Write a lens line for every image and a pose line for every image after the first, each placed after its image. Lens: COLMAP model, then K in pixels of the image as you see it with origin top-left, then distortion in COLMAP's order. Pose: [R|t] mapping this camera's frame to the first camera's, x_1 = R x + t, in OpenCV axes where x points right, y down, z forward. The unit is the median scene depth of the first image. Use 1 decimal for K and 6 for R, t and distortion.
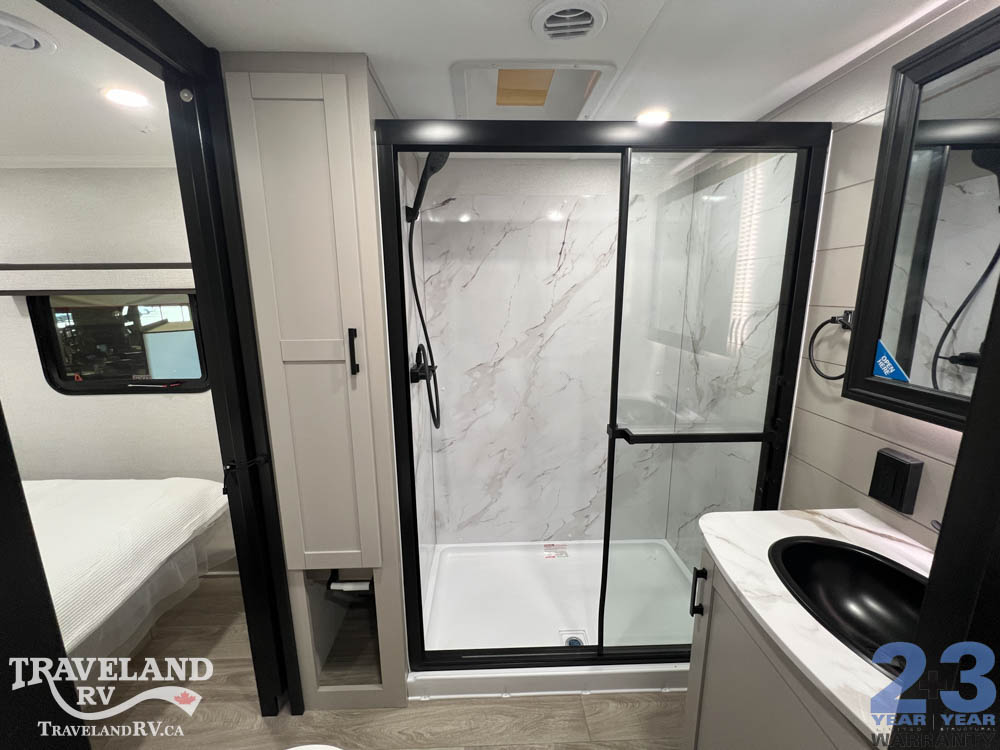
lens RADIAL K [[401.4, 0, 497.2], [0, 401.4, 373.1], [0, 0, 1]] dist [-0.000192, 0.000023]
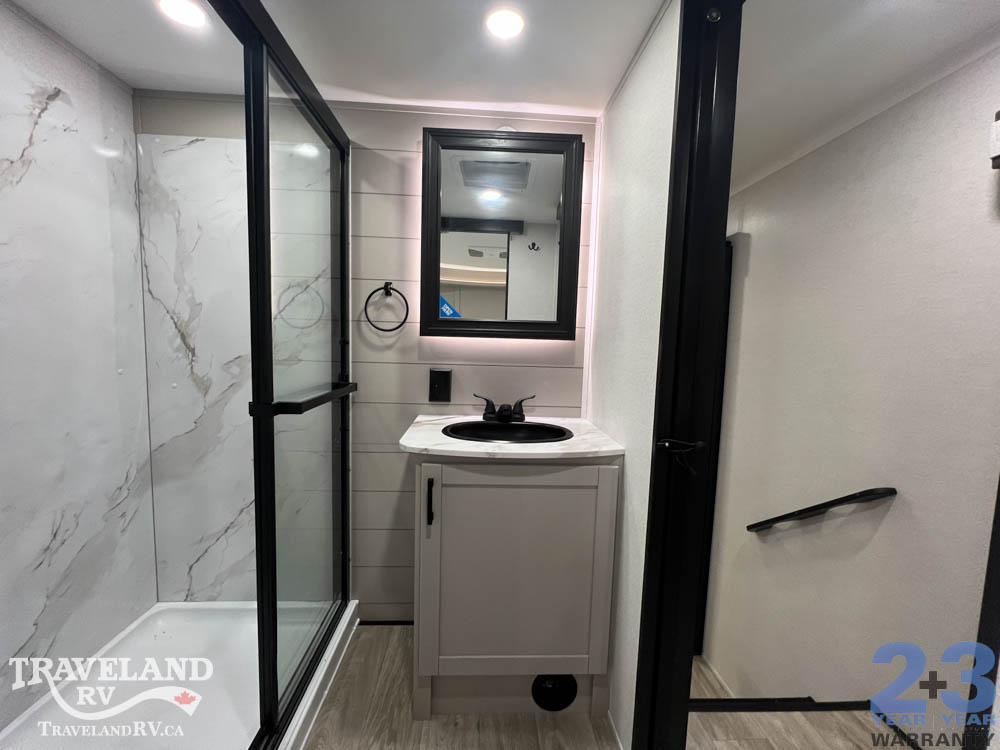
lens RADIAL K [[401.4, 0, 497.2], [0, 401.4, 373.1], [0, 0, 1]] dist [-0.000192, 0.000023]
pose [[-0.018377, -0.073729, 0.997109, -0.472257], [0.170613, 0.982419, 0.075787, 0.098163], [-0.985167, 0.171512, -0.005474, 0.565151]]
